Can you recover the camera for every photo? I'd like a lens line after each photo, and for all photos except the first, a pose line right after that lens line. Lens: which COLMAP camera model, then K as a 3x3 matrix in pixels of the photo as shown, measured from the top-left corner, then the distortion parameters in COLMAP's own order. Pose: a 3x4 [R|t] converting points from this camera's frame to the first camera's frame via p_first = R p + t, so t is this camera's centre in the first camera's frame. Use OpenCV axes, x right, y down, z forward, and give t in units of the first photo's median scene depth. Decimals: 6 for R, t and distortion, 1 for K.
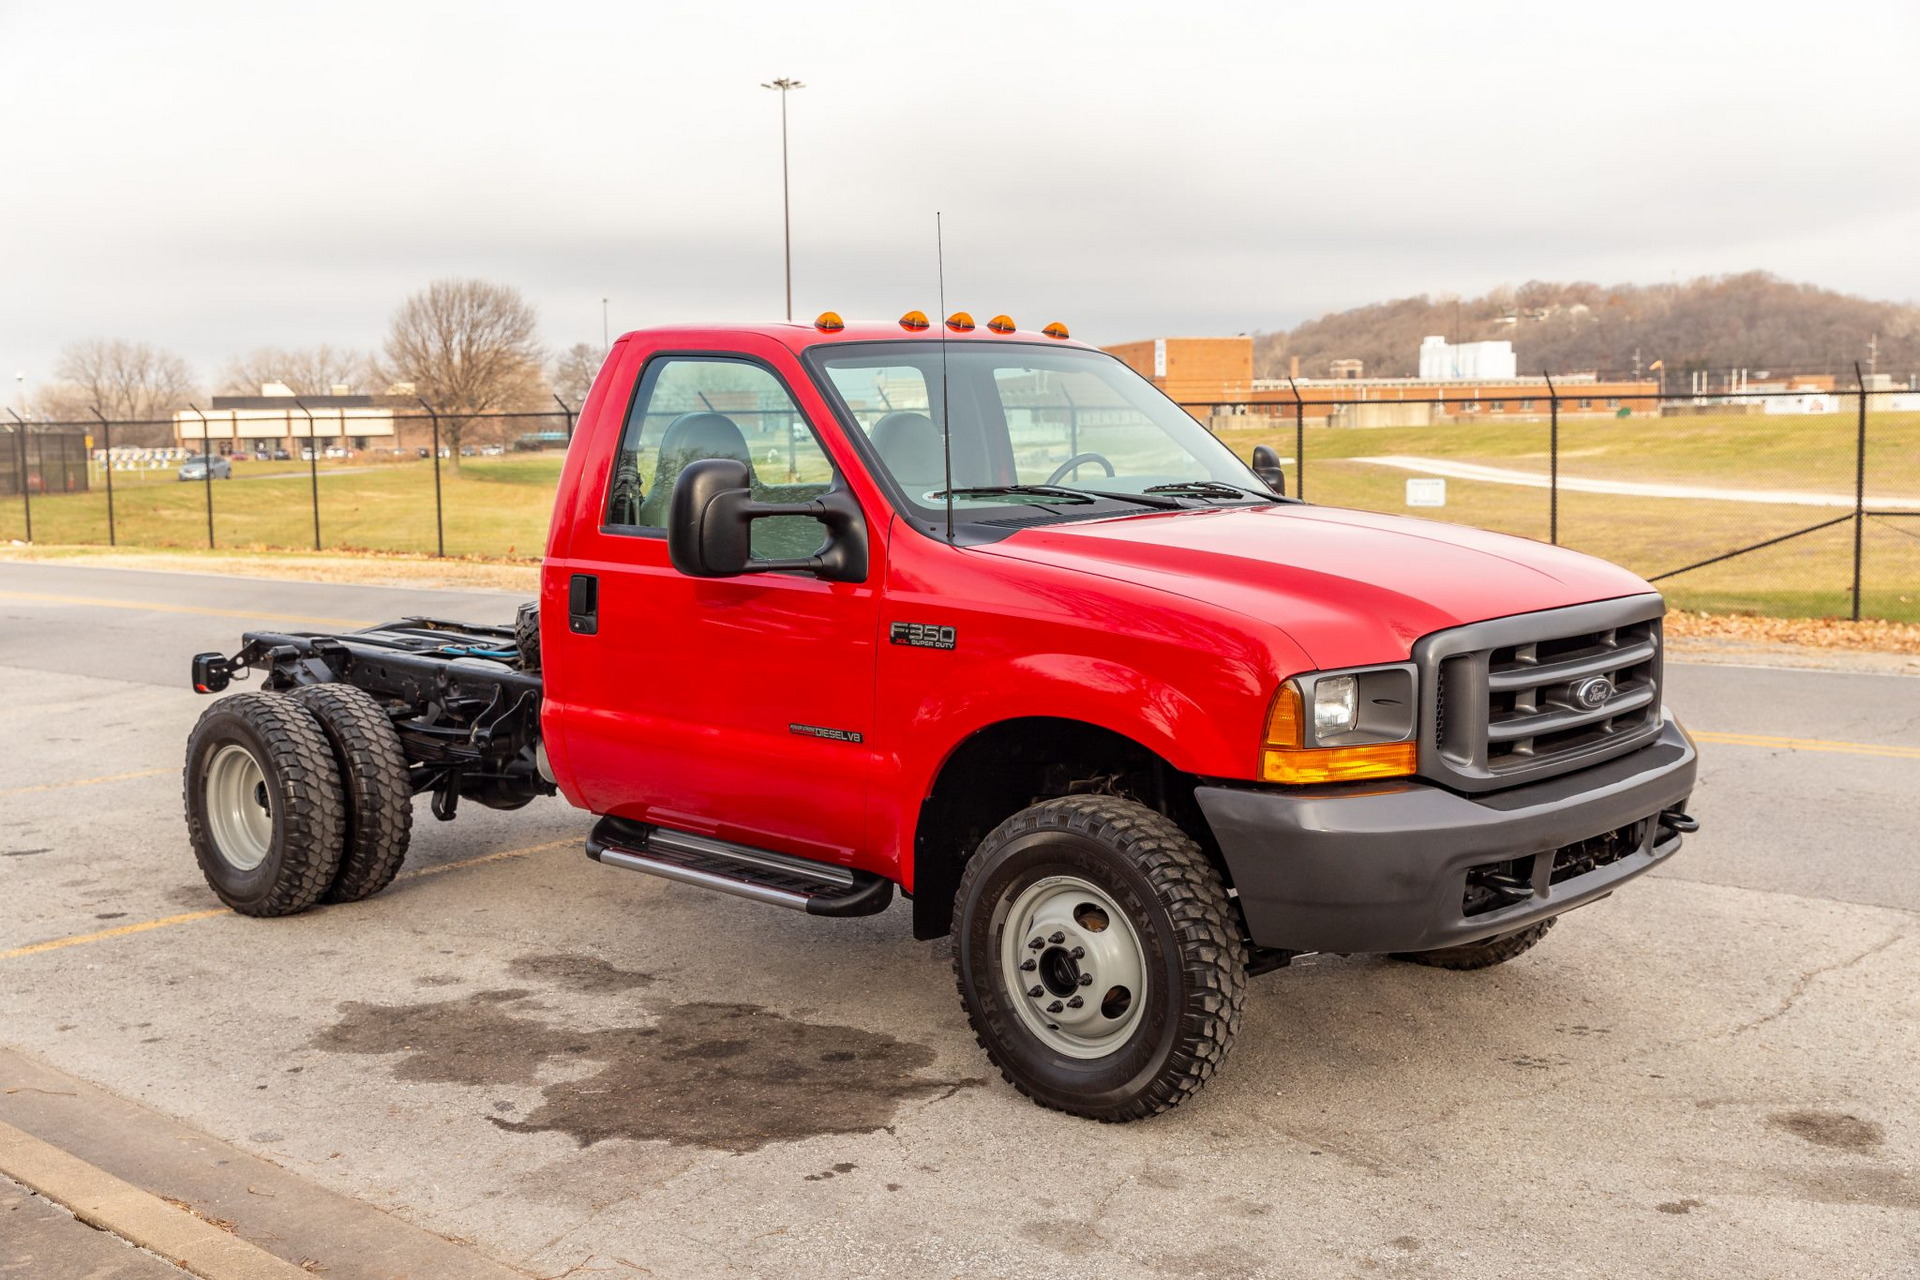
lens RADIAL K [[2060.0, 0, 945.6], [0, 2060.0, 634.2], [0, 0, 1]] dist [0.007759, 0.005743]
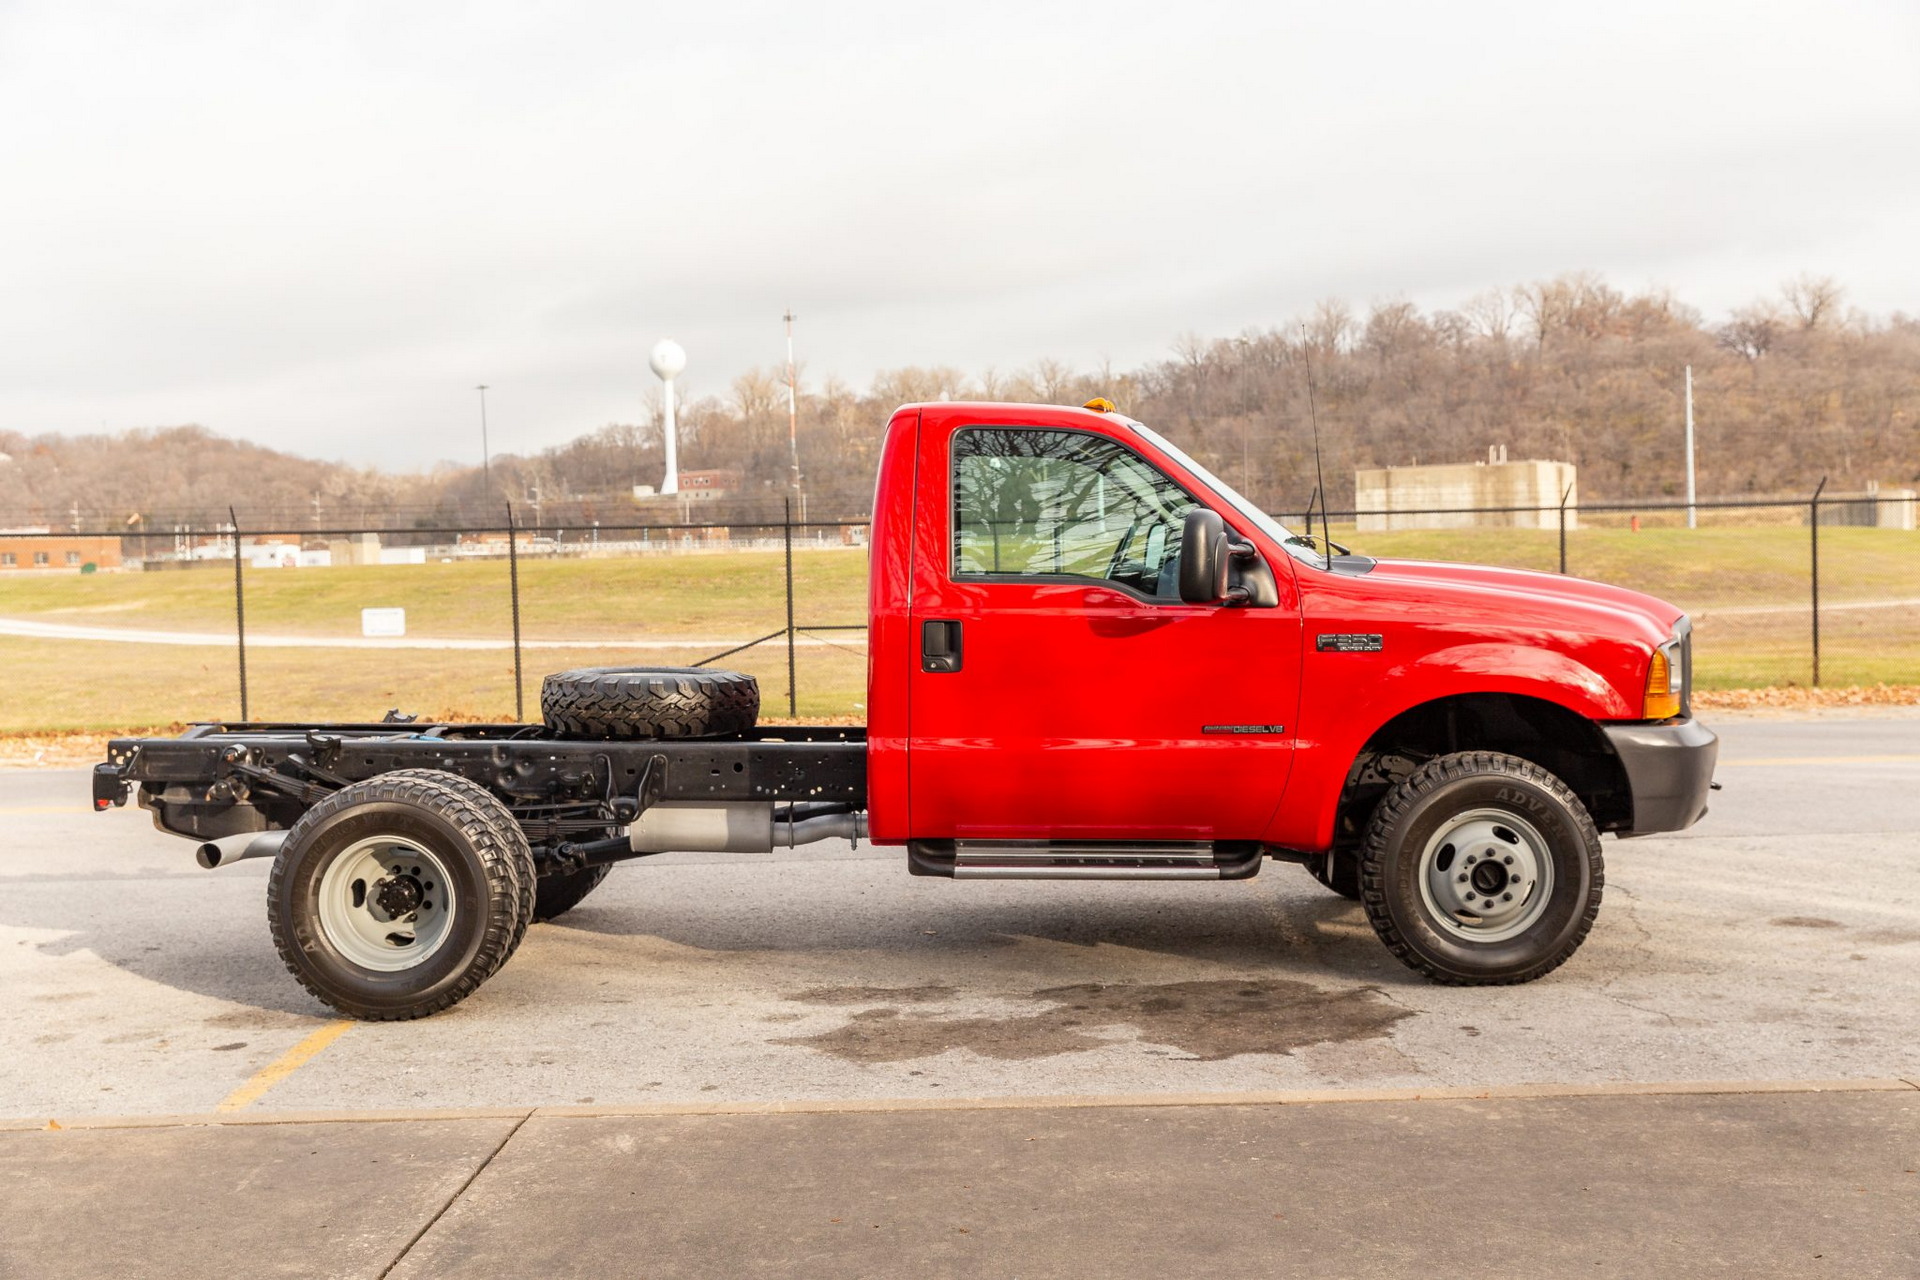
lens RADIAL K [[2169.6, 0, 940.6], [0, 2169.6, 629.6], [0, 0, 1]] dist [0.012722, 0.003086]
pose [[0.757691, -0.021965, 0.652243, -1.087614], [0.074013, 0.995878, -0.052441, 0.044514], [-0.648403, 0.088009, 0.756193, 0.117843]]
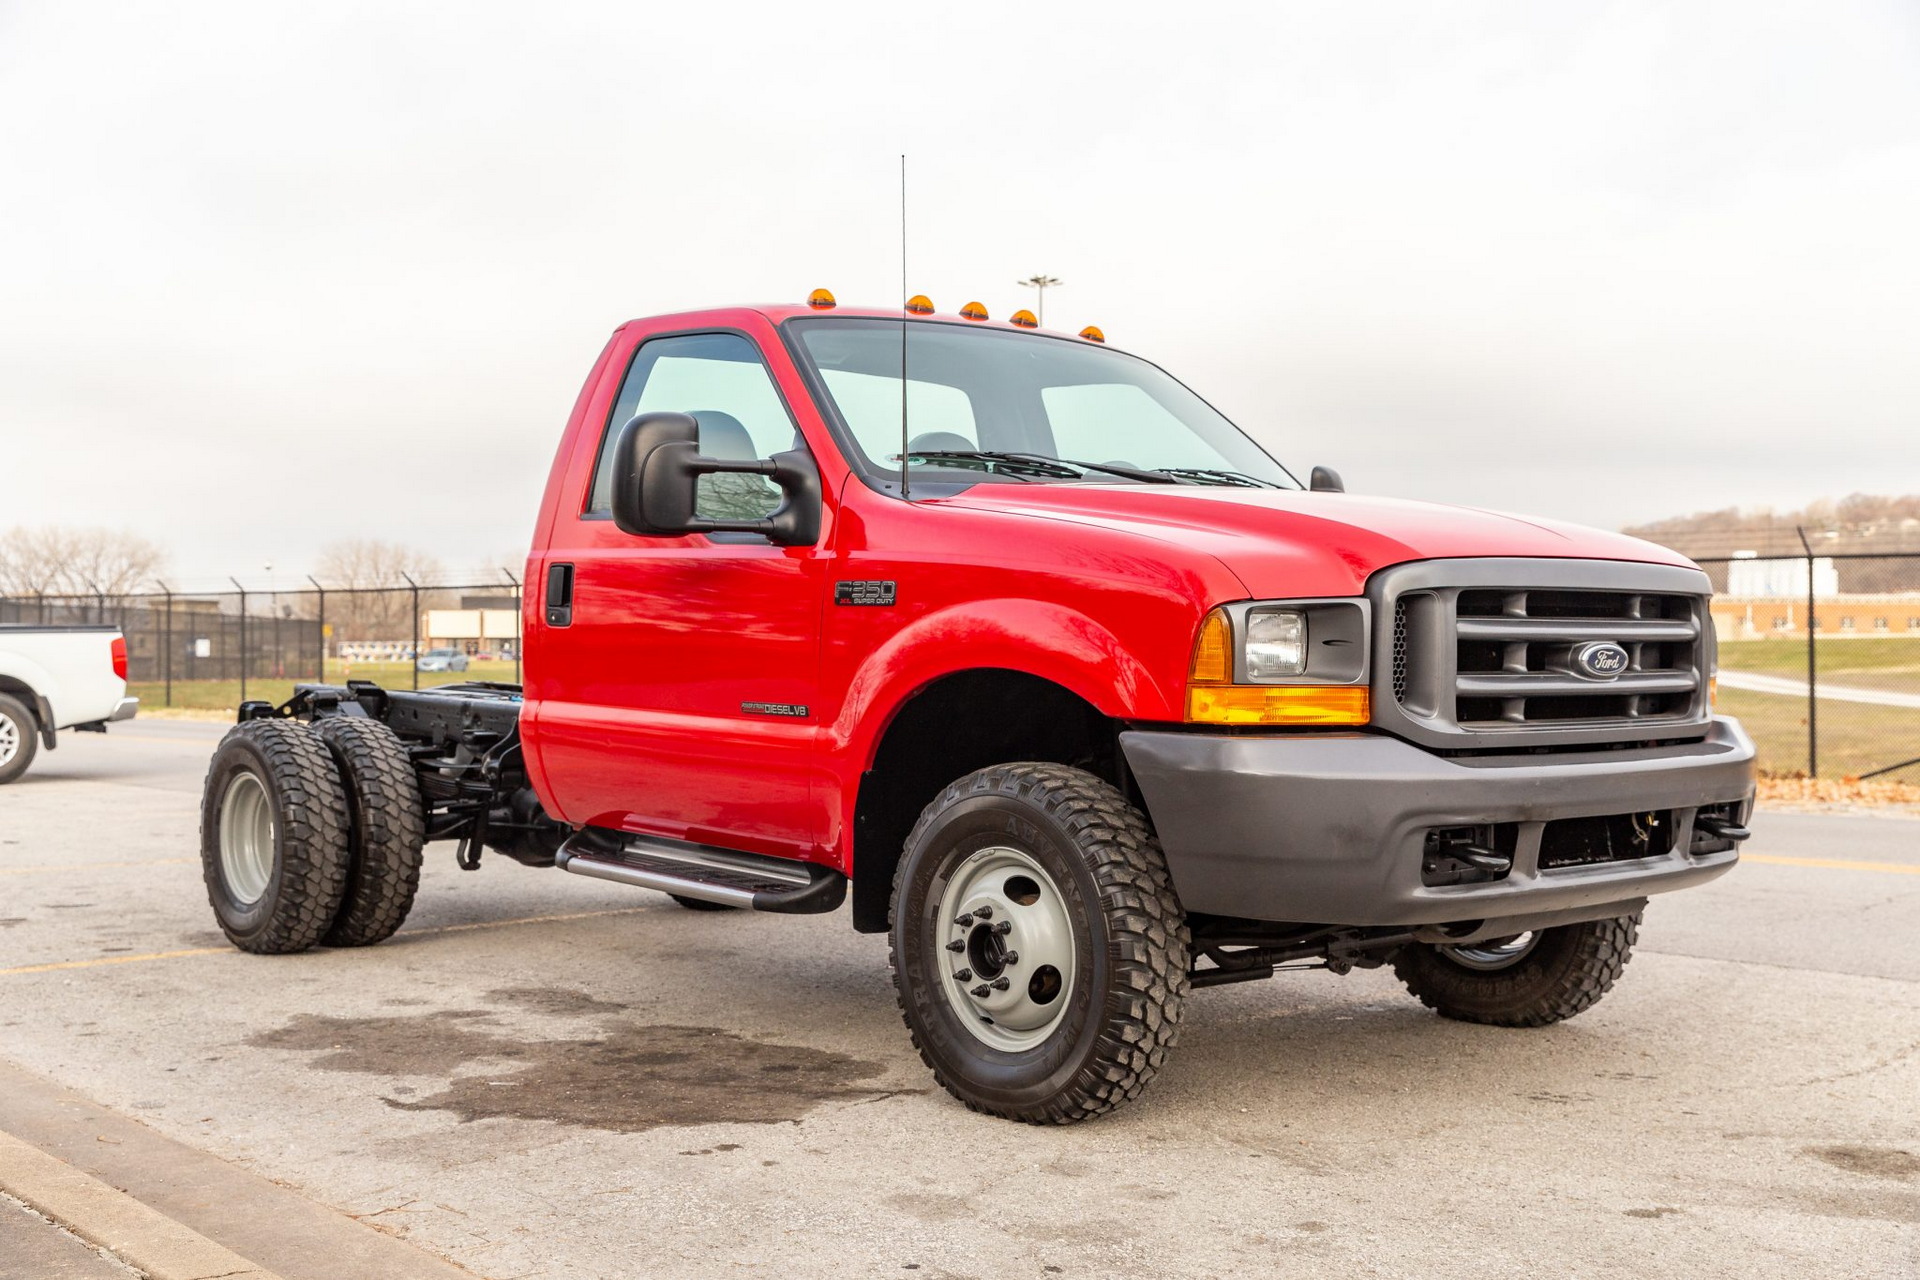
lens RADIAL K [[2169.6, 0, 940.6], [0, 2169.6, 629.6], [0, 0, 1]] dist [0.012722, 0.003086]
pose [[0.992176, 0.015987, -0.123816, 0.140591], [-0.028888, 0.994251, -0.103106, 0.114125], [0.121456, 0.105876, 0.986934, 0.040864]]
